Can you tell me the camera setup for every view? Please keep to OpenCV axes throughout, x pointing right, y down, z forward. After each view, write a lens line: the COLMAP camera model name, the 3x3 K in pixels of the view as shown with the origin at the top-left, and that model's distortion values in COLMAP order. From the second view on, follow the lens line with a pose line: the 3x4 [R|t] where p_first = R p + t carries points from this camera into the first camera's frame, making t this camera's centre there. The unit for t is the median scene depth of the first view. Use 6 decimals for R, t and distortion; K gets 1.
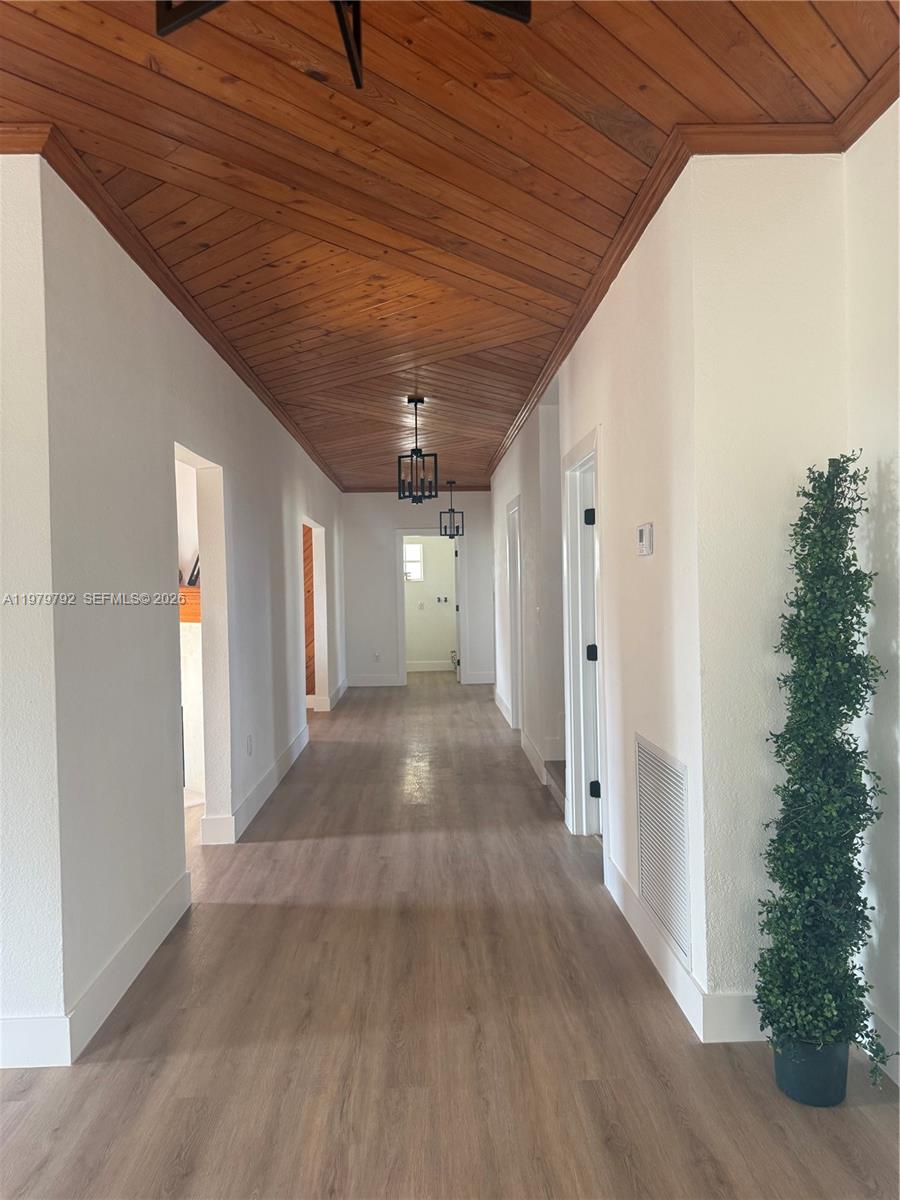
lens RADIAL K [[846.8, 0, 450.5], [0, 846.8, 593.3], [0, 0, 1]] dist [0.003533, -0.032944]
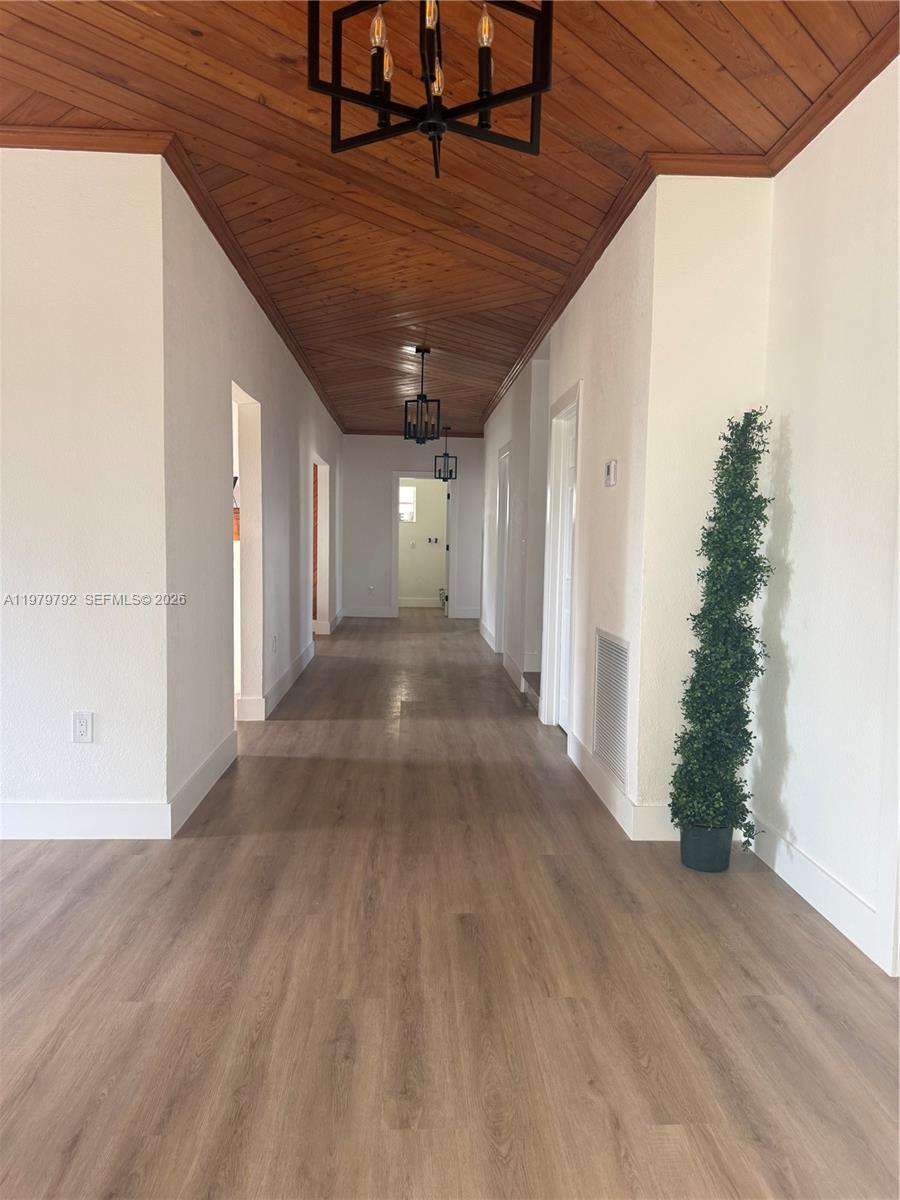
lens RADIAL K [[846.8, 0, 443.2], [0, 846.8, 601.7], [0, 0, 1]] dist [0.003533, -0.032944]
pose [[0.999288, 0.035733, 0.012073, -0.035418], [-0.036472, 0.997028, 0.067854, 0.059676], [-0.009612, -0.068246, 0.997622, -0.321400]]
